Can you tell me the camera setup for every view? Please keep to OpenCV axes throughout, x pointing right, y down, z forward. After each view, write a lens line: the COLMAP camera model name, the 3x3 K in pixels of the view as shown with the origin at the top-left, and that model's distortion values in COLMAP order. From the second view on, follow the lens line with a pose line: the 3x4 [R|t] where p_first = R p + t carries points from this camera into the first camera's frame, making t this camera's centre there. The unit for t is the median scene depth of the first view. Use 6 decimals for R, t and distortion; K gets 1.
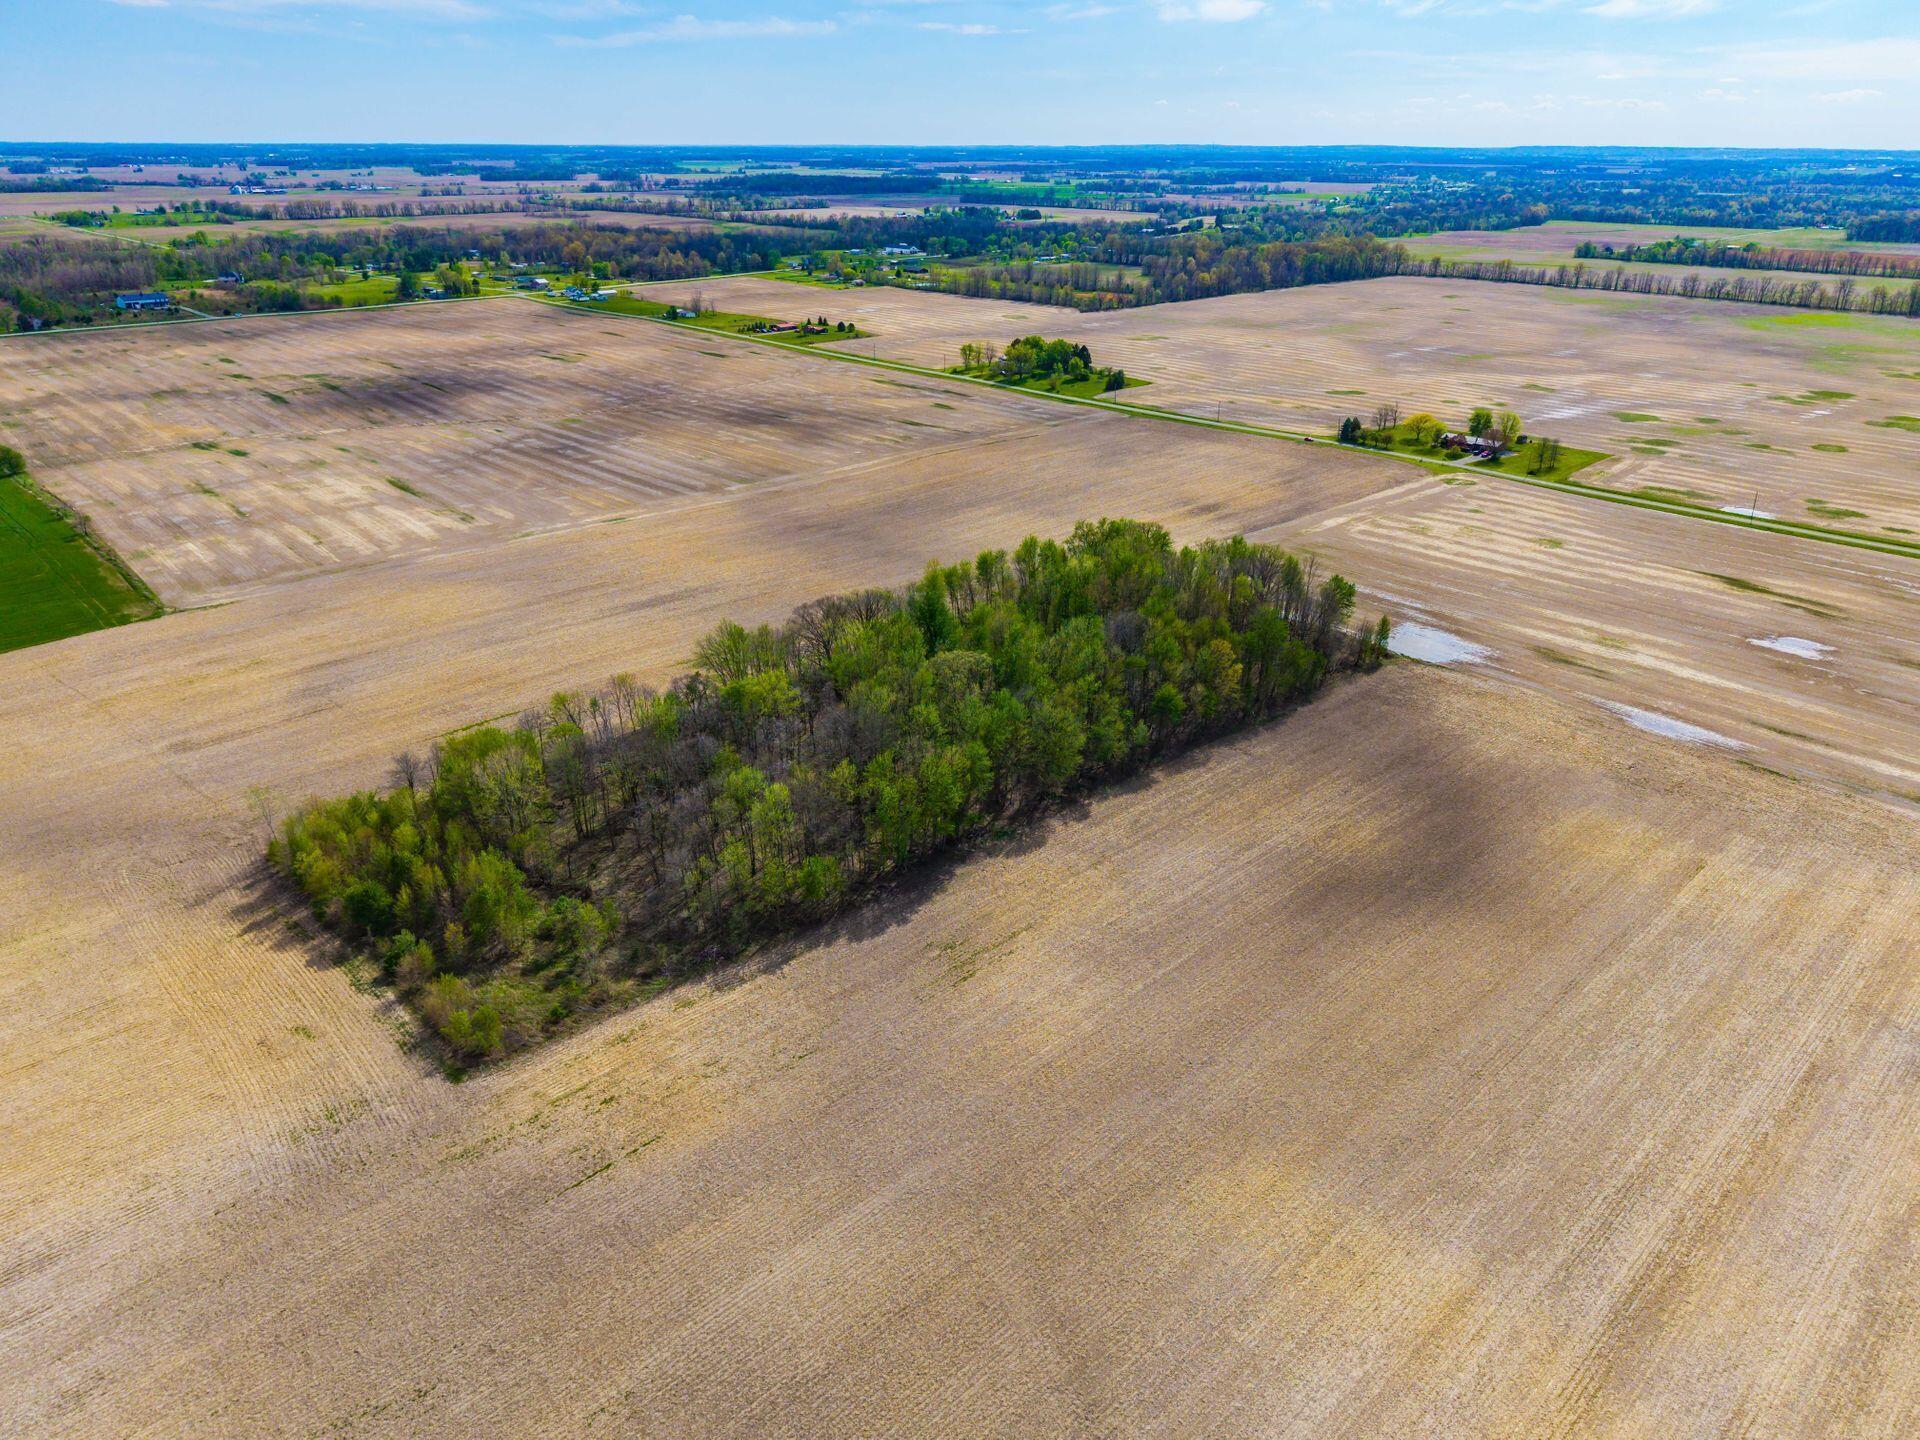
lens RADIAL K [[1295.3, 0, 960.0], [0, 1295.3, 720.0], [0, 0, 1]] dist [0.028336, -0.037603]
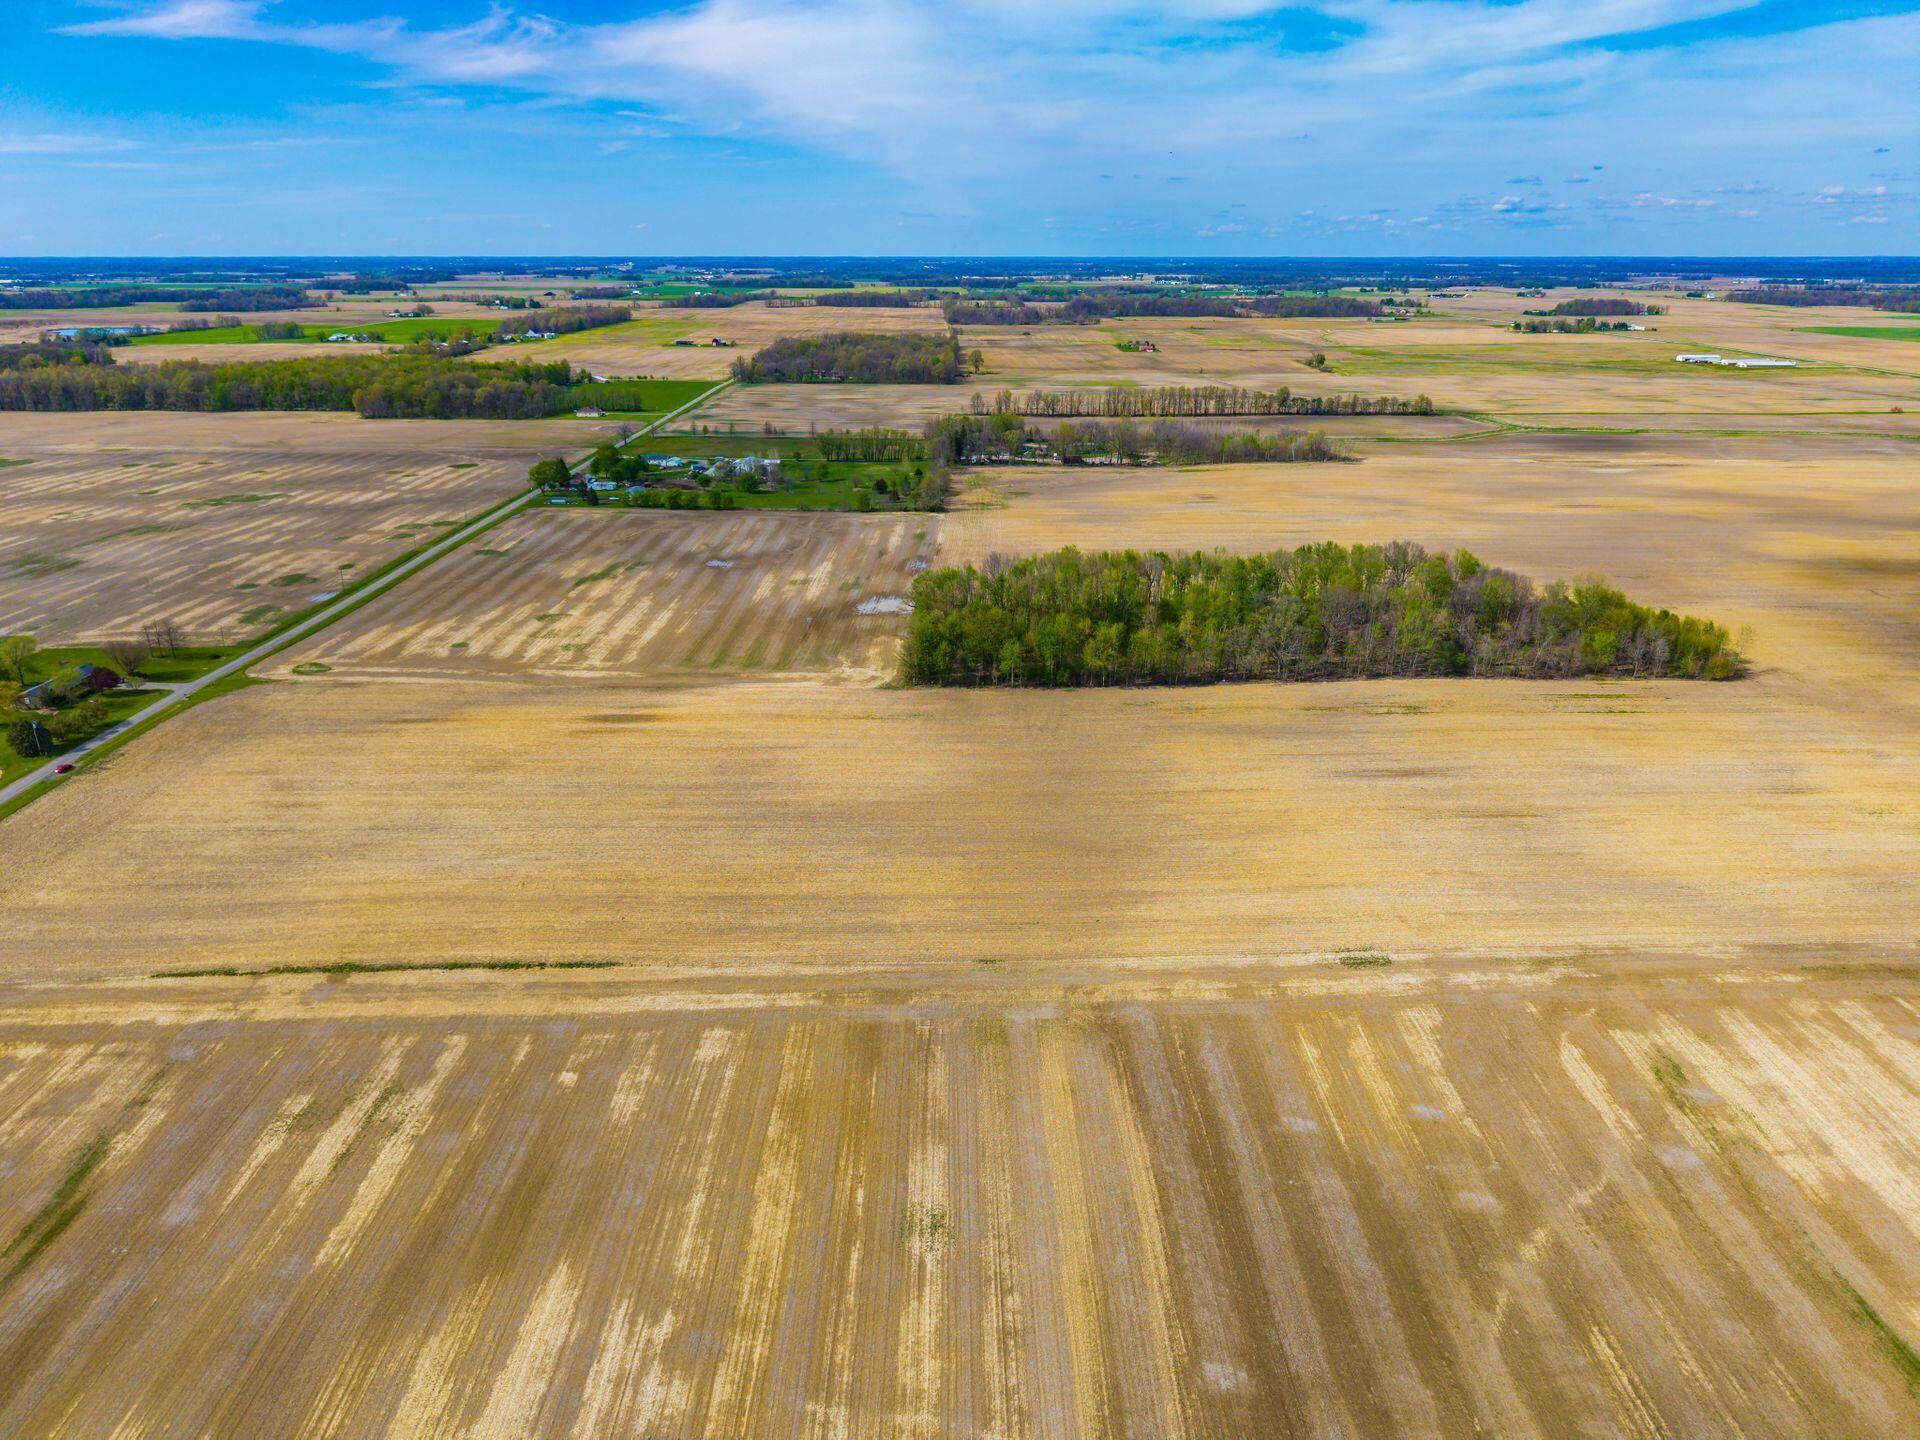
lens RADIAL K [[1291.5, 0, 959.8], [0, 1291.5, 680.6], [0, 0, 1]] dist [0.036511, -0.048514]
pose [[-0.732498, -0.222548, 0.643366, -0.286785], [0.269601, 0.772957, 0.574327, -0.366699], [-0.625110, 0.594146, -0.506190, 0.813813]]
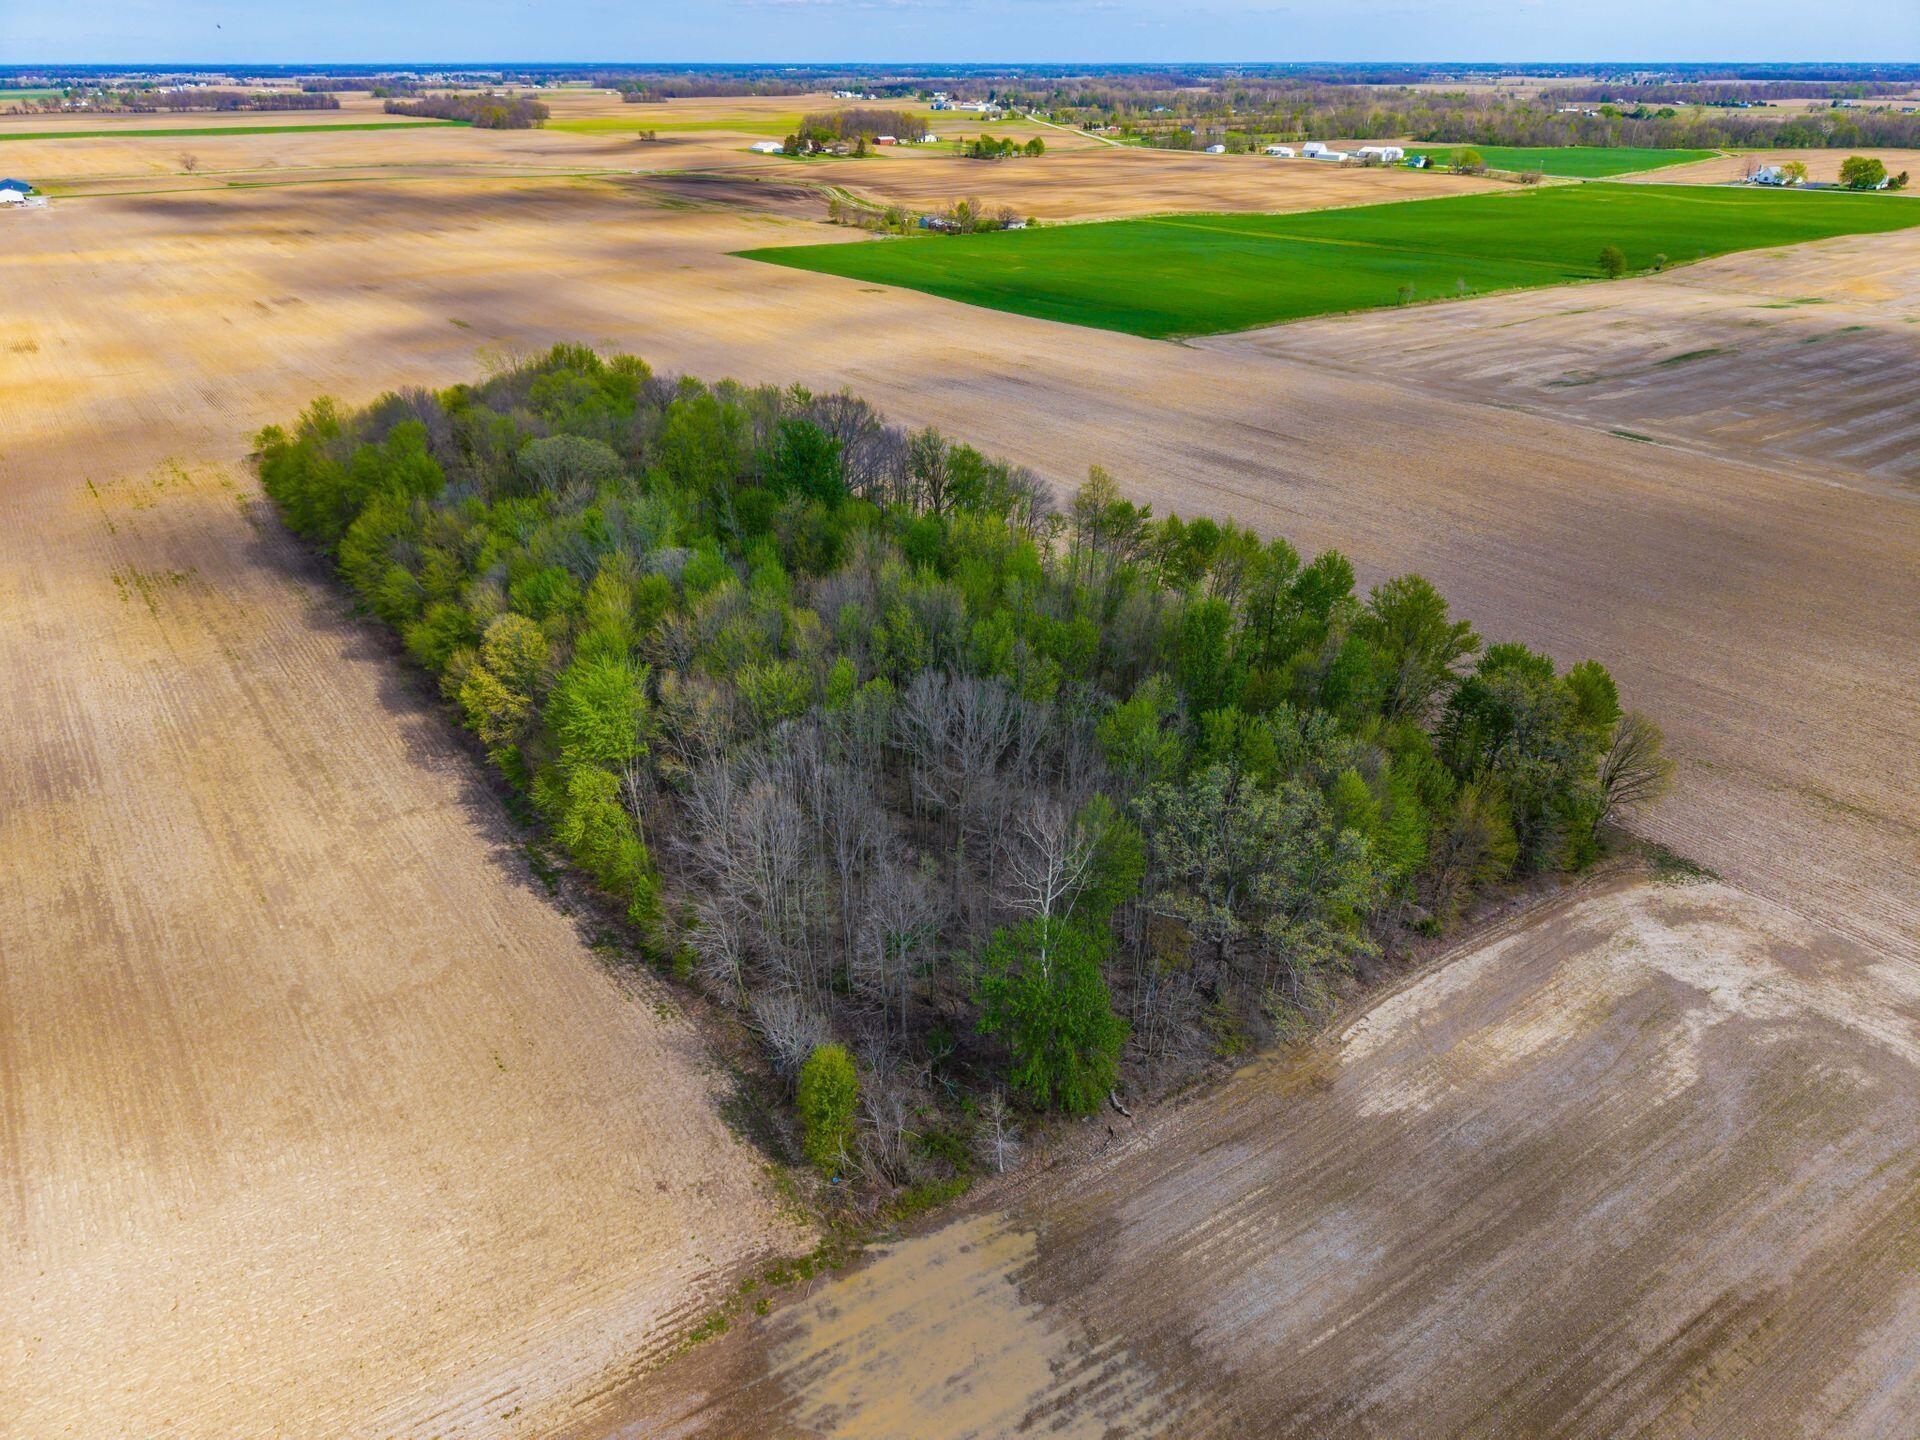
lens RADIAL K [[1283.0, 0, 960.0], [0, 1283.0, 720.0], [0, 0, 1]] dist [0.007355, -0.005758]
pose [[-0.134085, 0.442520, -0.886678, 0.245709], [-0.395777, 0.796386, 0.457307, -0.124999], [0.908505, 0.412245, 0.068356, 0.449409]]
